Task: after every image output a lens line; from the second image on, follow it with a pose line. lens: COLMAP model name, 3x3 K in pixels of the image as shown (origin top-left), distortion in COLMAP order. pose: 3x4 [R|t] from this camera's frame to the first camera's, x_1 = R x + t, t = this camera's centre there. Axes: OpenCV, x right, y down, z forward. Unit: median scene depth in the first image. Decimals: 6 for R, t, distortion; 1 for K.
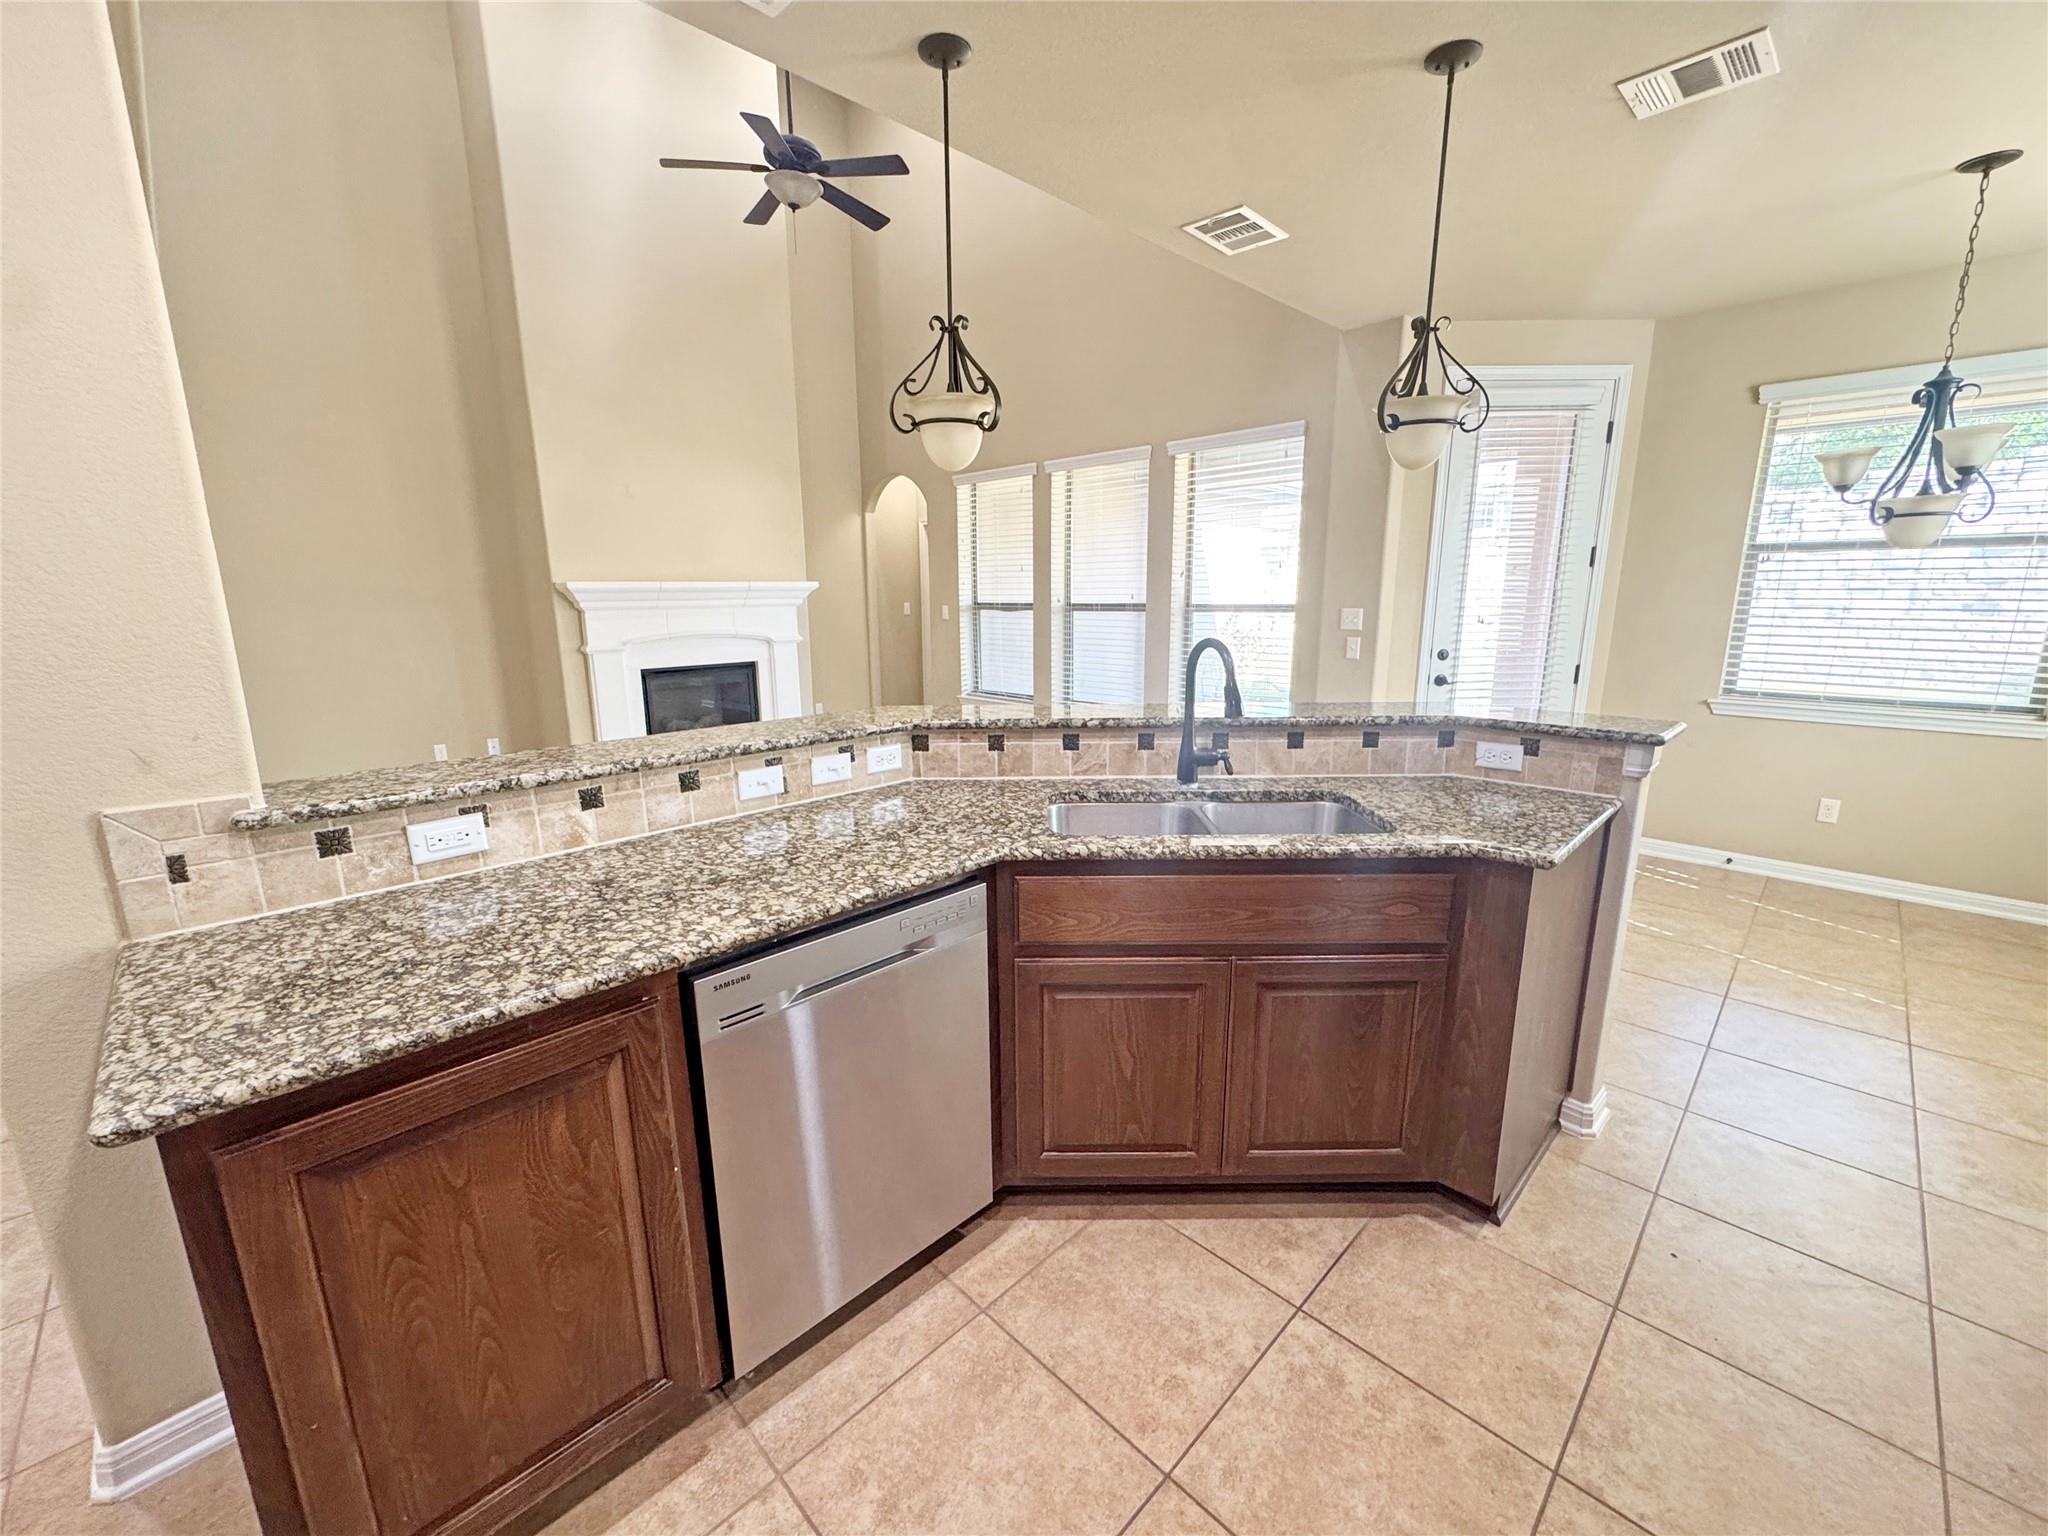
lens RADIAL K [[856.7, 0, 1041.4], [0, 856.7, 771.4], [0, 0, 1]] dist [-0.003512, 0.000104]
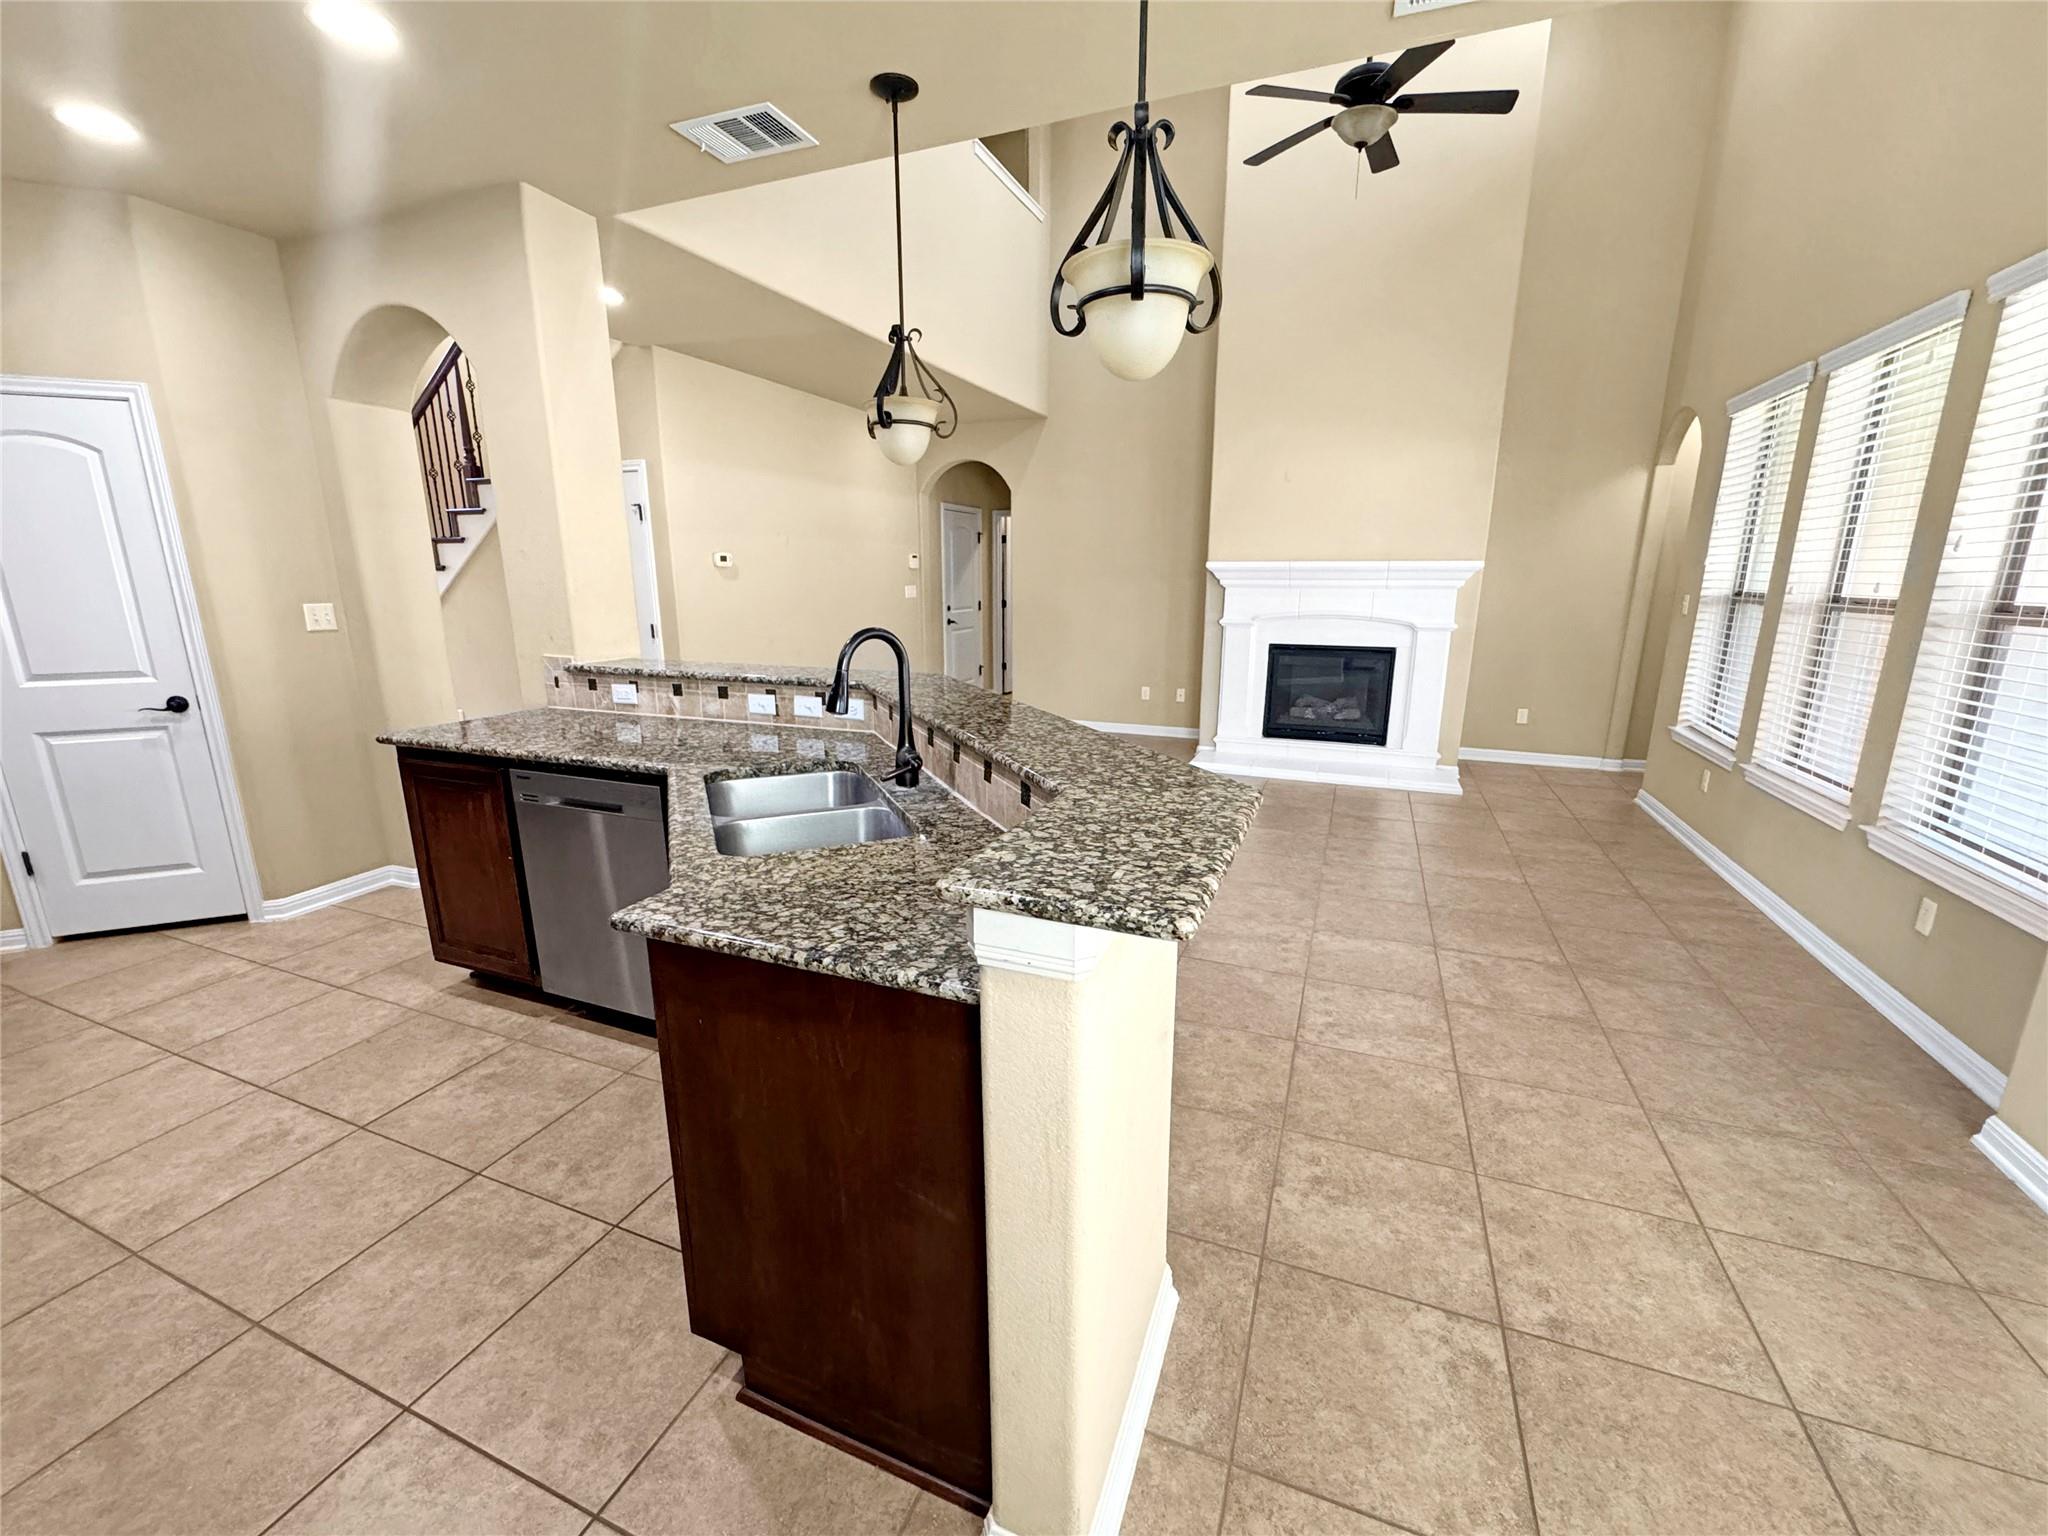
lens RADIAL K [[856.7, 0, 980.9], [0, 856.7, 765.6], [0, 0, 1]] dist [-0.003512, 0.000104]
pose [[0.340810, 0.215823, -0.915024, 1.250293], [-0.197864, 0.967959, 0.154612, -0.199501], [0.919075, 0.128357, 0.372594, 0.878391]]
